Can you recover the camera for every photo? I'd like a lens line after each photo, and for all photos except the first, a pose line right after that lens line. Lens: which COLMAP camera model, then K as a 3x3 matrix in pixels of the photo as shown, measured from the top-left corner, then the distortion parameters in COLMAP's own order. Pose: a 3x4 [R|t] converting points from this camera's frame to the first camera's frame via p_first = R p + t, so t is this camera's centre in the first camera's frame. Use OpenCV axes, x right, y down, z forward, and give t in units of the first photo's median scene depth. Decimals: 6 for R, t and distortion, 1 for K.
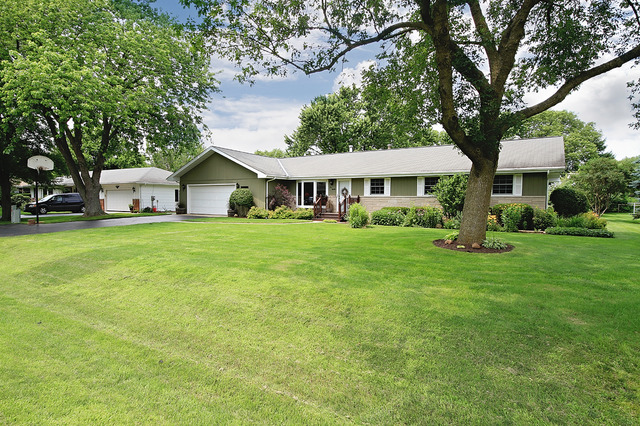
lens RADIAL K [[348.2, 0, 317.5], [0, 348.2, 211.9], [0, 0, 1]] dist [0.000847, 0.000128]
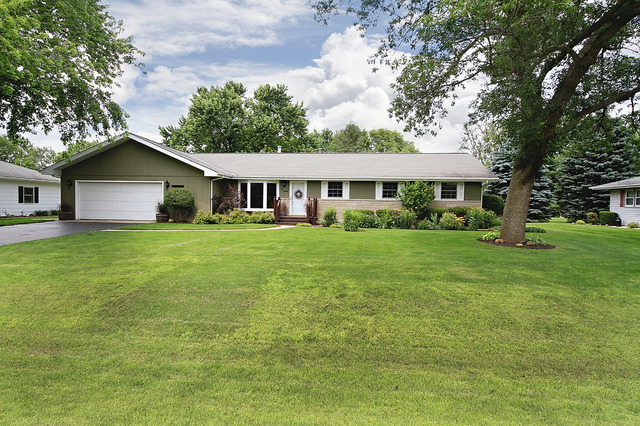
lens RADIAL K [[348.2, 0, 319.2], [0, 348.2, 212.8], [0, 0, 1]] dist [0.000847, 0.000128]
pose [[0.884356, -0.007137, 0.466758, -0.318159], [0.008905, 0.999959, -0.001581, -0.004464], [-0.466728, 0.005555, 0.884384, 0.122455]]
